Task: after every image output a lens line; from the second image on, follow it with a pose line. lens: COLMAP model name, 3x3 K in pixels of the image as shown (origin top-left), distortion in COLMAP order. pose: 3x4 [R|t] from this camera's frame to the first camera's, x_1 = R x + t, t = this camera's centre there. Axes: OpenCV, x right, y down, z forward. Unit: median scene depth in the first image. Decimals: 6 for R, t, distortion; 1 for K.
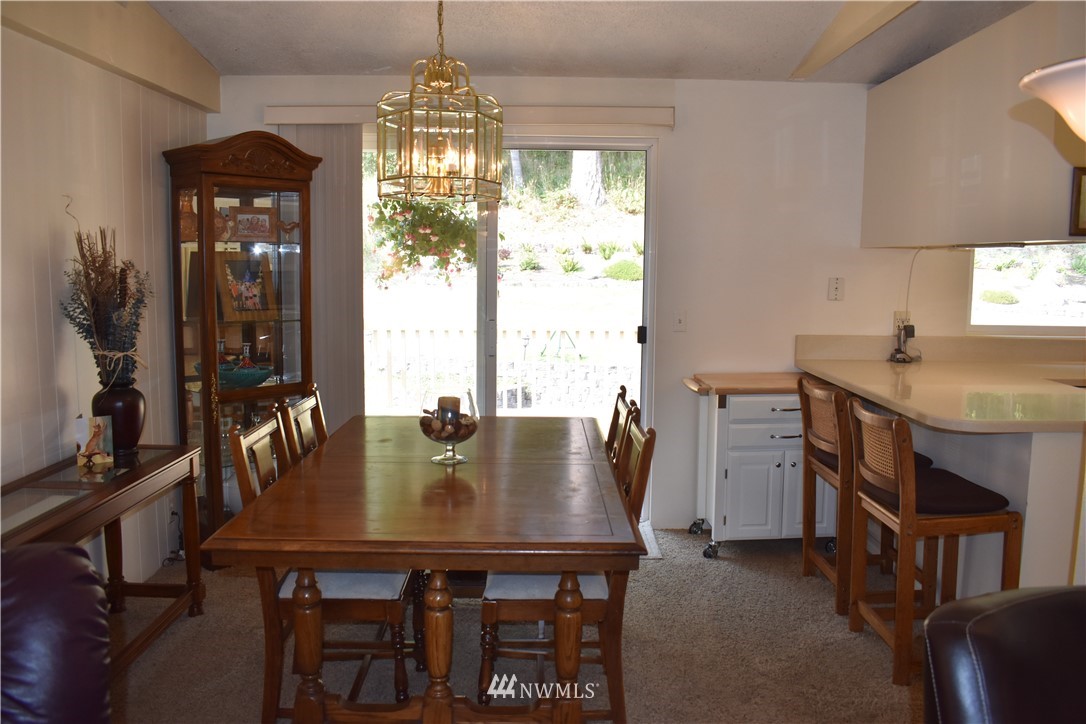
lens RADIAL K [[855.1, 0, 543.0], [0, 855.1, 362.0], [0, 0, 1]] dist [-0.098777, 0.001274]
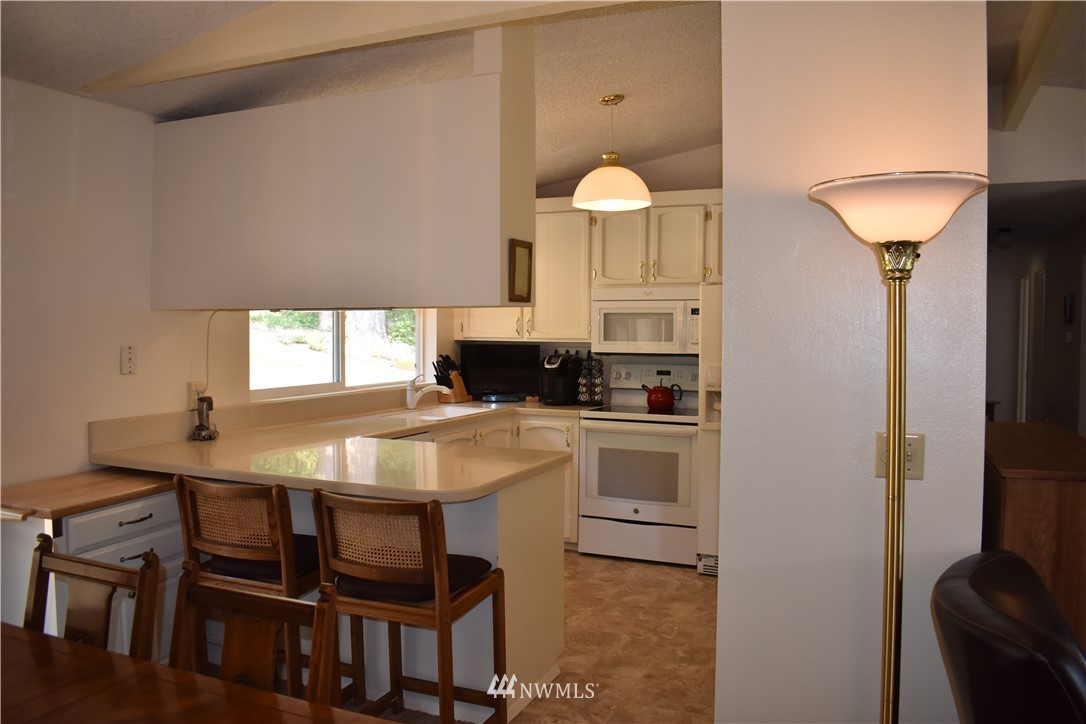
lens RADIAL K [[855.1, 0, 543.0], [0, 855.1, 362.0], [0, 0, 1]] dist [-0.098777, 0.001274]
pose [[0.412904, -0.048133, 0.909502, -0.217782], [0.106261, 0.994329, 0.004381, -0.046273], [-0.904555, 0.094836, 0.415677, 0.307213]]
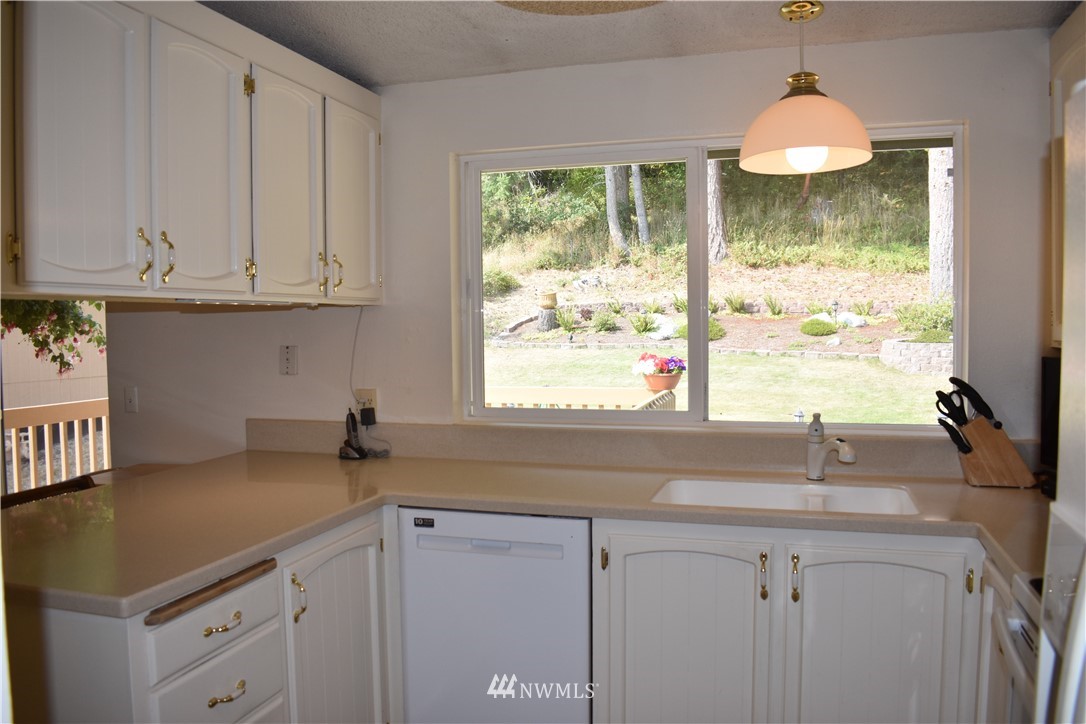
lens RADIAL K [[855.1, 0, 543.0], [0, 855.1, 362.0], [0, 0, 1]] dist [-0.098777, 0.001274]
pose [[0.953230, -0.006869, -0.302168, 0.807606], [-0.014163, 0.997628, -0.067358, -0.035622], [0.301914, 0.068487, 0.950872, 0.328915]]
